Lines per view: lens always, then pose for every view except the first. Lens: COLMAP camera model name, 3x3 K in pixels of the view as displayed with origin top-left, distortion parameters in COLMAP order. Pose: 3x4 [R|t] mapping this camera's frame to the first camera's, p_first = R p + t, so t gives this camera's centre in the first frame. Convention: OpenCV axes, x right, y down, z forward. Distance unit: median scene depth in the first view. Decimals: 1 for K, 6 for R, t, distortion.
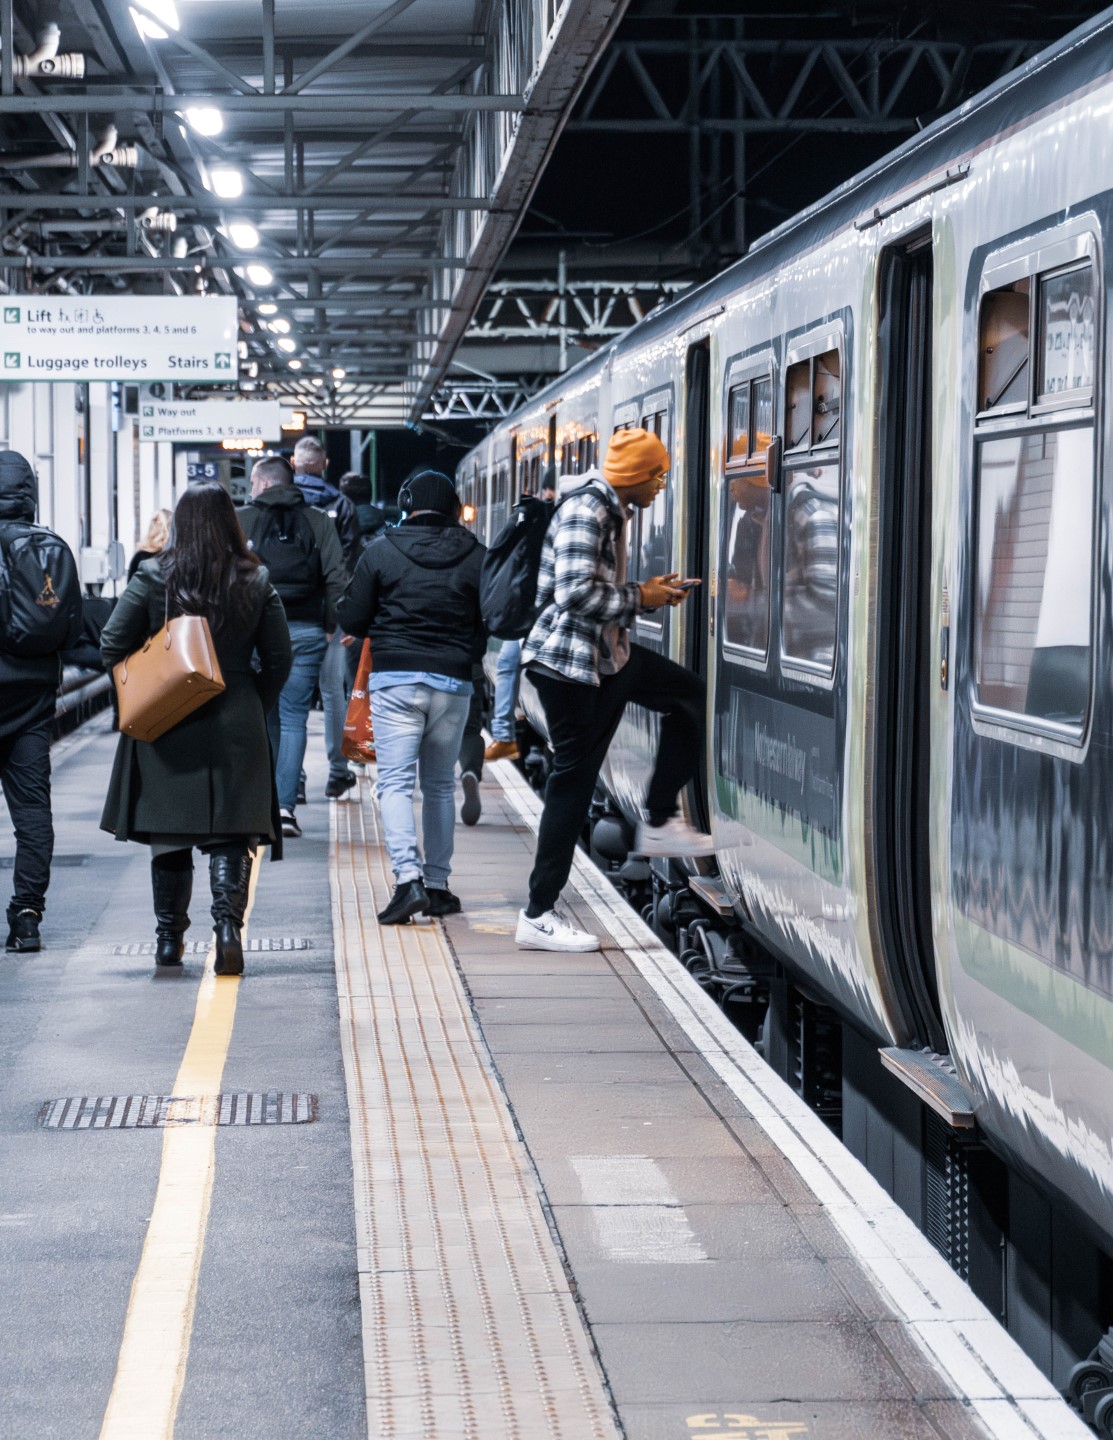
lens RADIAL K [[4541.5, 0, 560.9], [0, 4541.5, 718.5], [0, 0, 1]] dist [-0.203274, 0.000000]
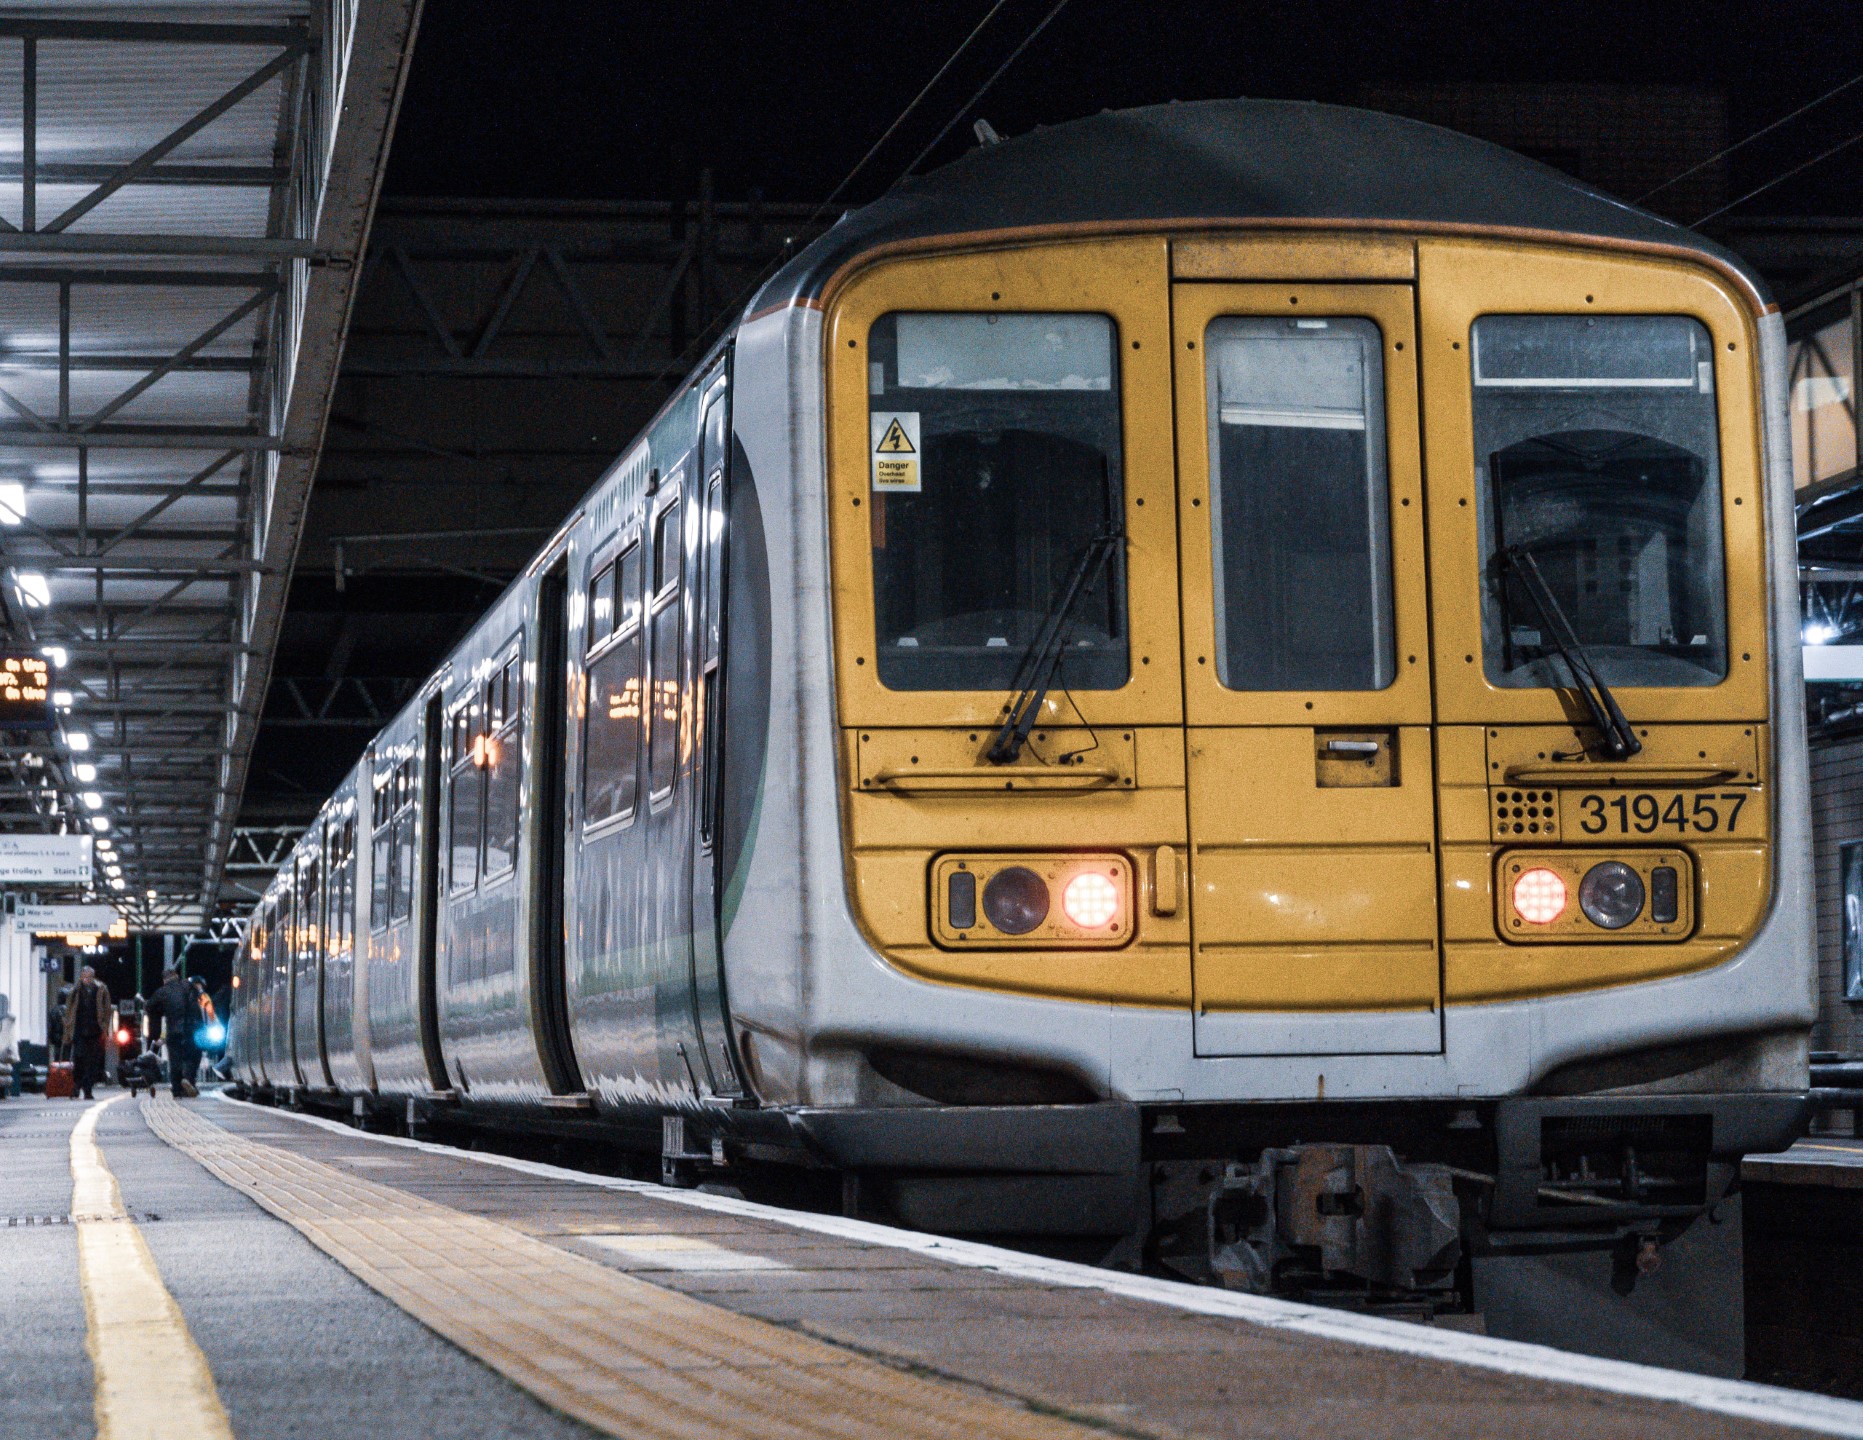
lens RADIAL K [[5357.8, 0, 931.3], [0, 5357.8, 719.0], [0, 0, 1]] dist [0.101701, 0.000000]
pose [[0.995607, 0.007523, 0.093323, 0.069261], [0.003251, 0.993388, -0.114763, 0.120745], [-0.093570, 0.114562, 0.989000, -1.298262]]
